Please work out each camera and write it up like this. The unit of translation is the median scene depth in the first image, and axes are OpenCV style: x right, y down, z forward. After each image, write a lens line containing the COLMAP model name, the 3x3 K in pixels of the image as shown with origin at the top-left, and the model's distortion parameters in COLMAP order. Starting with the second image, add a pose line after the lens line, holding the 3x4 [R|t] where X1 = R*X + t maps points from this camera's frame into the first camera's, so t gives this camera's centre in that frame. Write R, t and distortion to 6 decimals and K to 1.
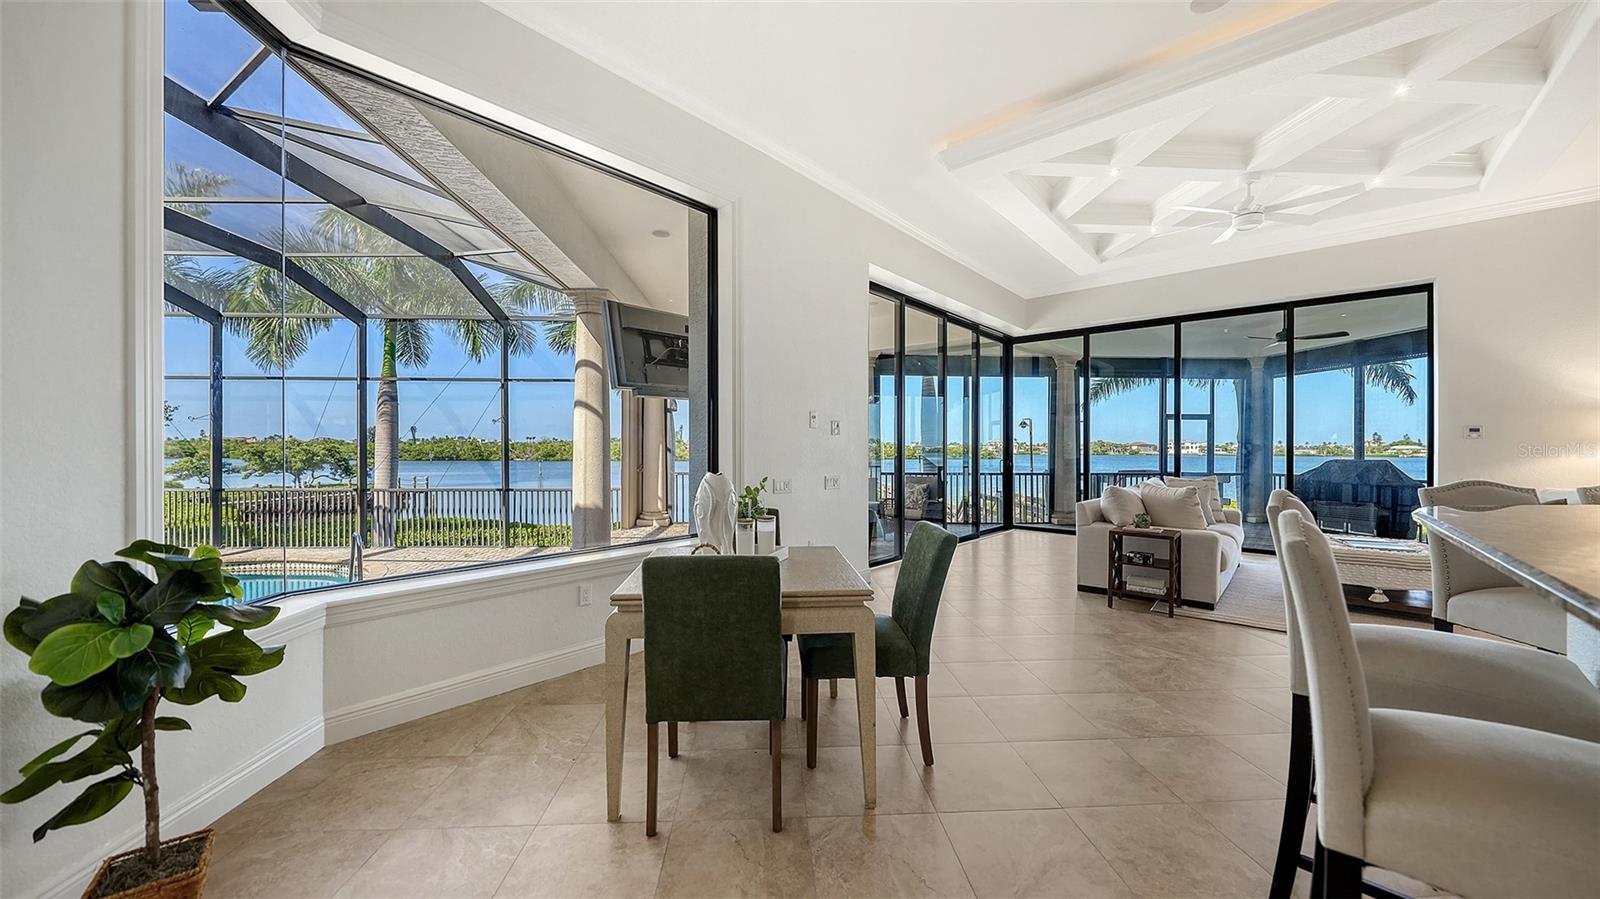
lens RADIAL K [[571.5, 0, 800.0], [0, 571.5, 449.5], [0, 0, 1]] dist [-0.008946, -0.000120]
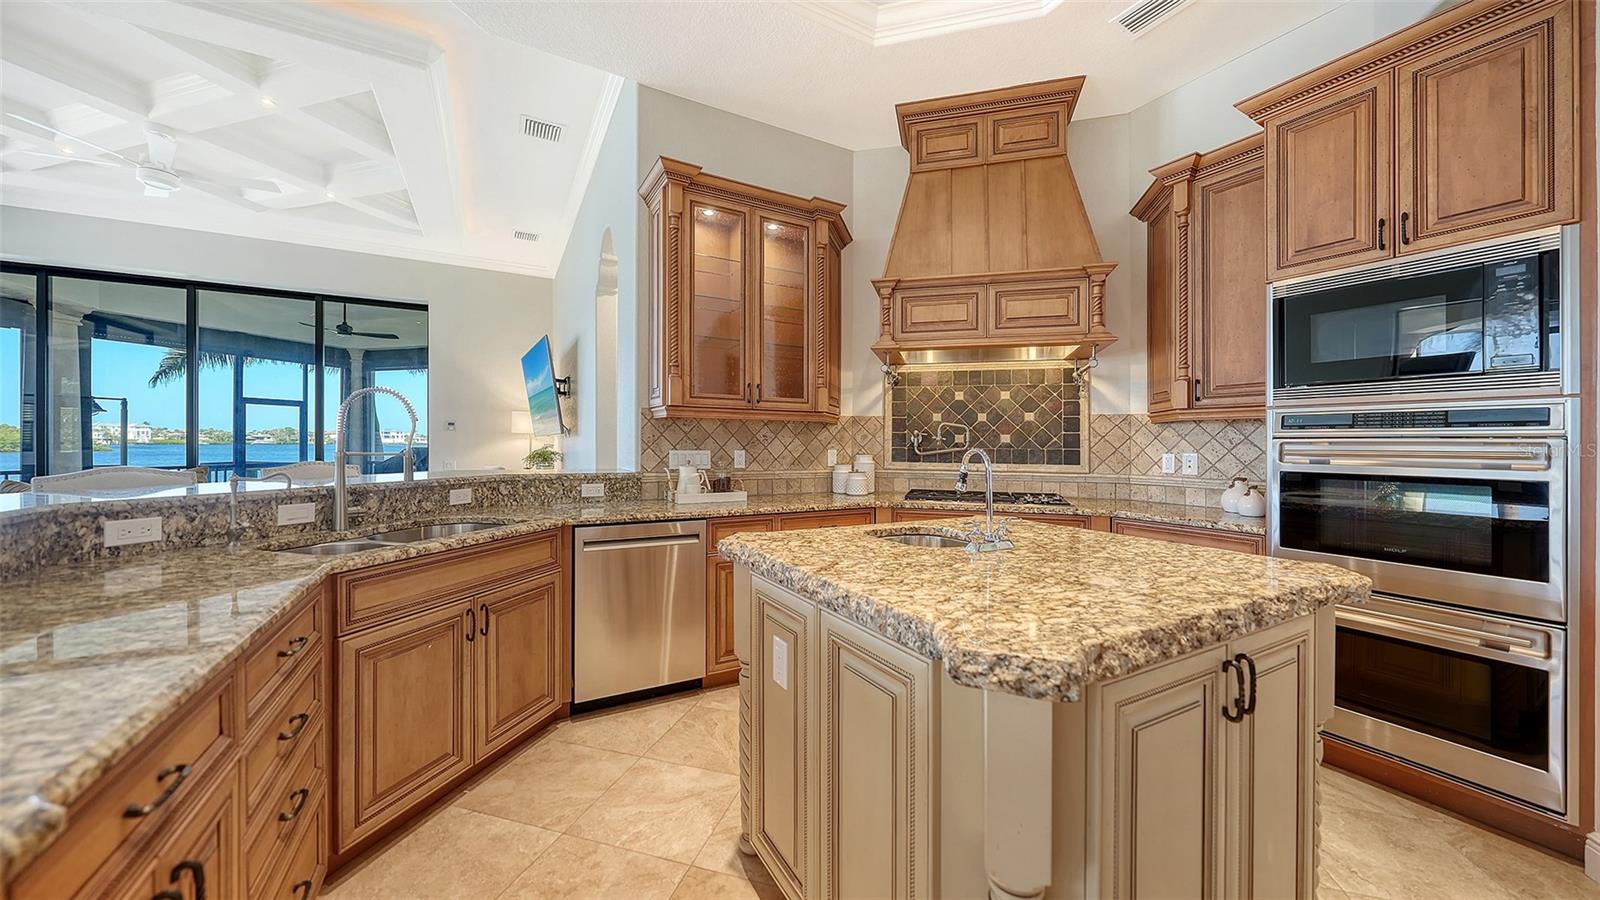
lens RADIAL K [[560.6, 0, 795.8], [0, 560.6, 440.5], [0, 0, 1]] dist [-0.000110, -0.000075]
pose [[0.333362, 0.004002, 0.942790, 0.146516], [-0.007079, 0.999973, -0.001741, -0.000335], [-0.942772, -0.006093, 0.333382, -0.104199]]
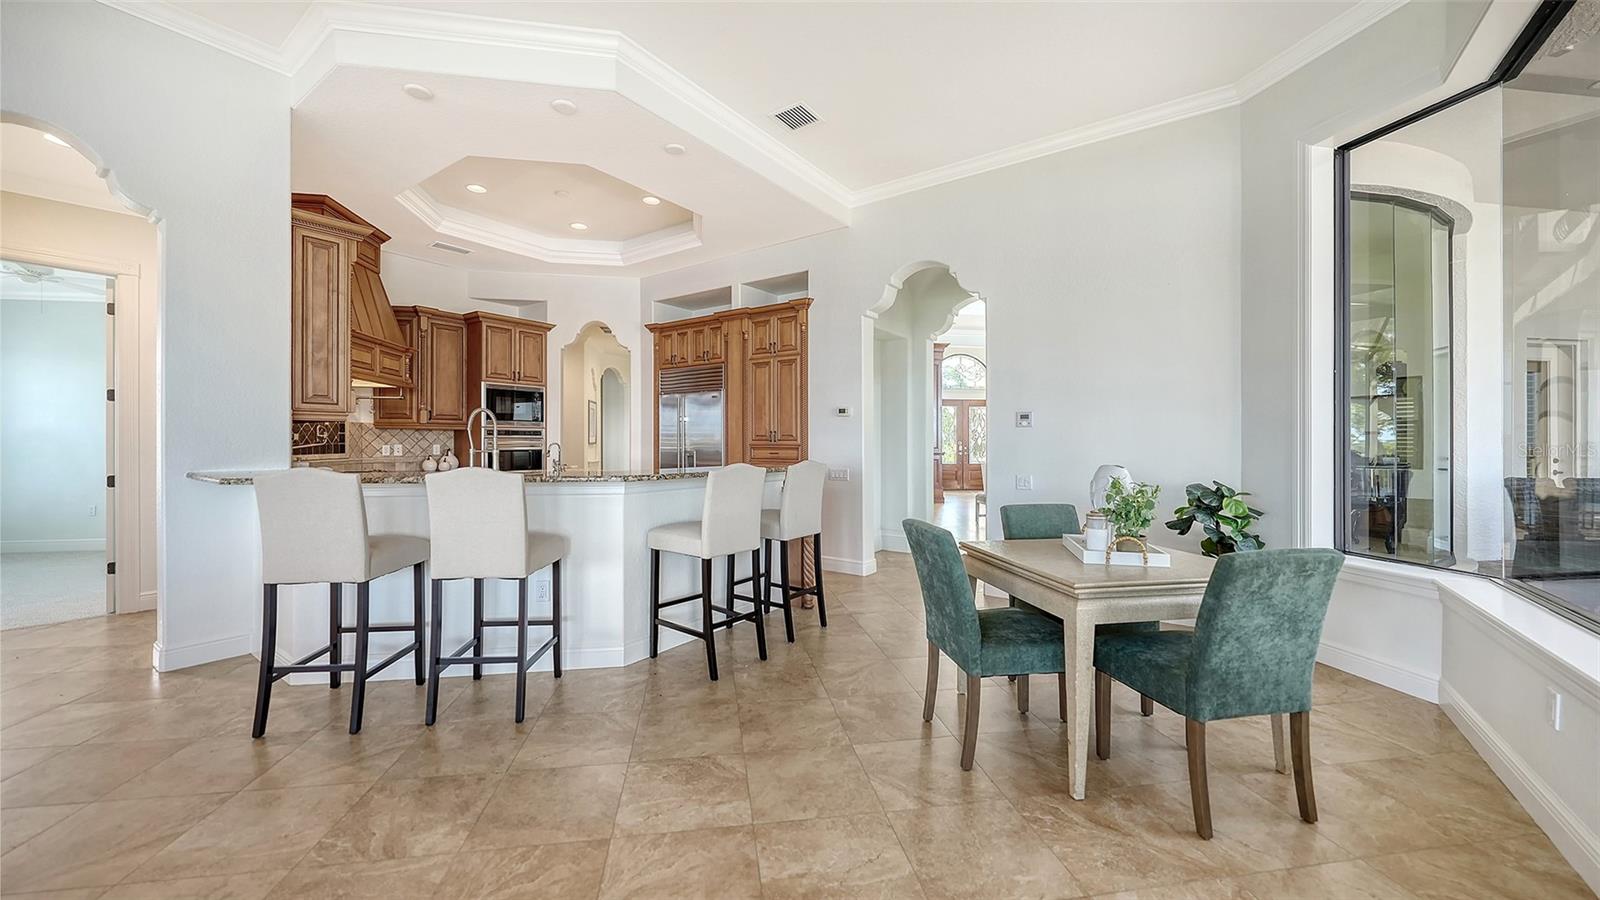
lens RADIAL K [[590.3, 0, 802.7], [0, 590.3, 443.8], [0, 0, 1]] dist [0.000292, -0.000064]
pose [[-0.993681, -0.004477, -0.112151, 0.147112], [-0.004890, 0.999982, 0.003404, -0.000720], [0.112133, 0.003931, -0.993685, 0.535585]]
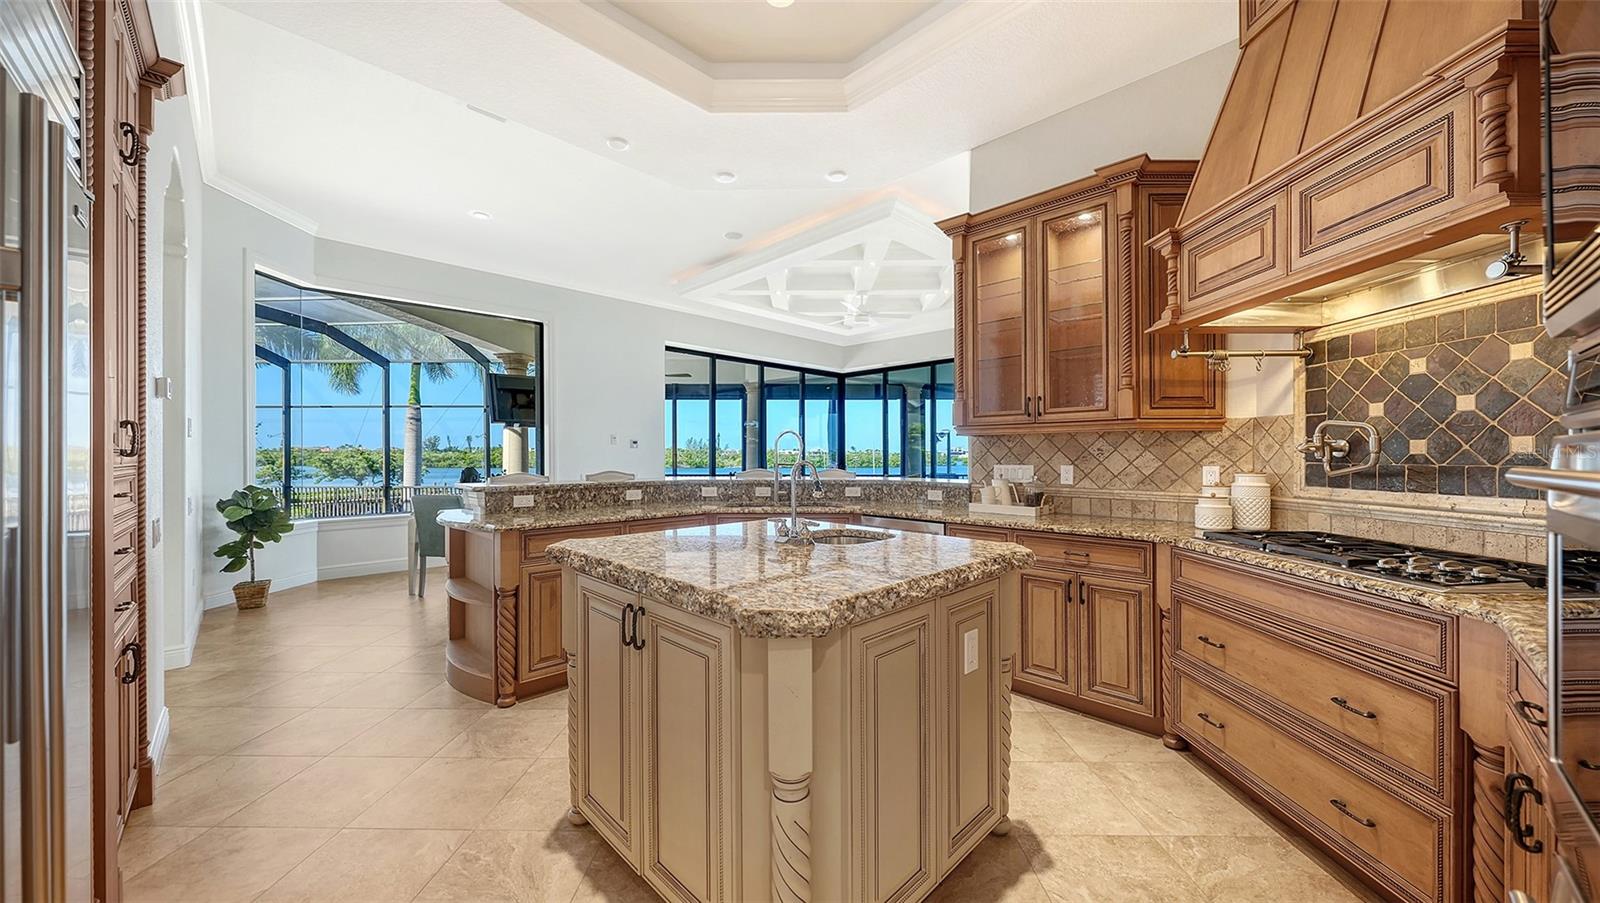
lens RADIAL K [[560.7, 0, 793.8], [0, 560.7, 454.1], [0, 0, 1]] dist [-0.000447, -0.000067]
pose [[0.997336, -0.003482, -0.072856, 0.343255], [0.003173, 0.999985, -0.004364, -0.000247], [0.072870, 0.004121, 0.997333, -0.311468]]
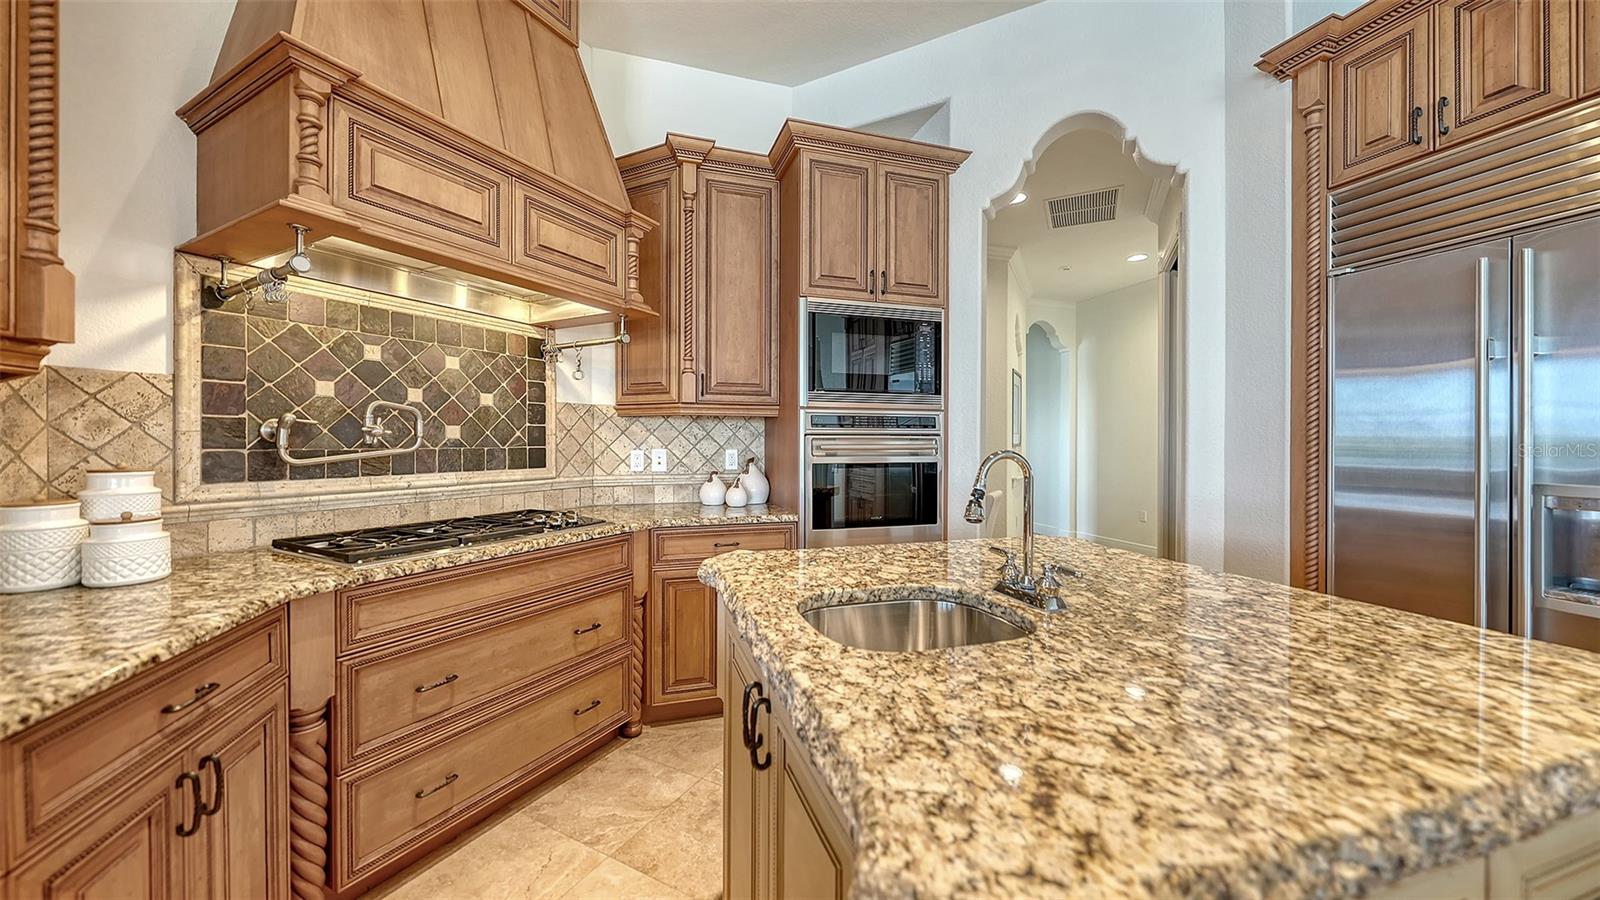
lens RADIAL K [[560.6, 0, 795.8], [0, 560.6, 440.5], [0, 0, 1]] dist [-0.000110, -0.000075]
pose [[-0.854141, -0.005031, 0.520017, 0.309412], [-0.004922, 0.999987, 0.001591, -0.000834], [-0.520018, -0.001201, -0.854154, 0.020979]]
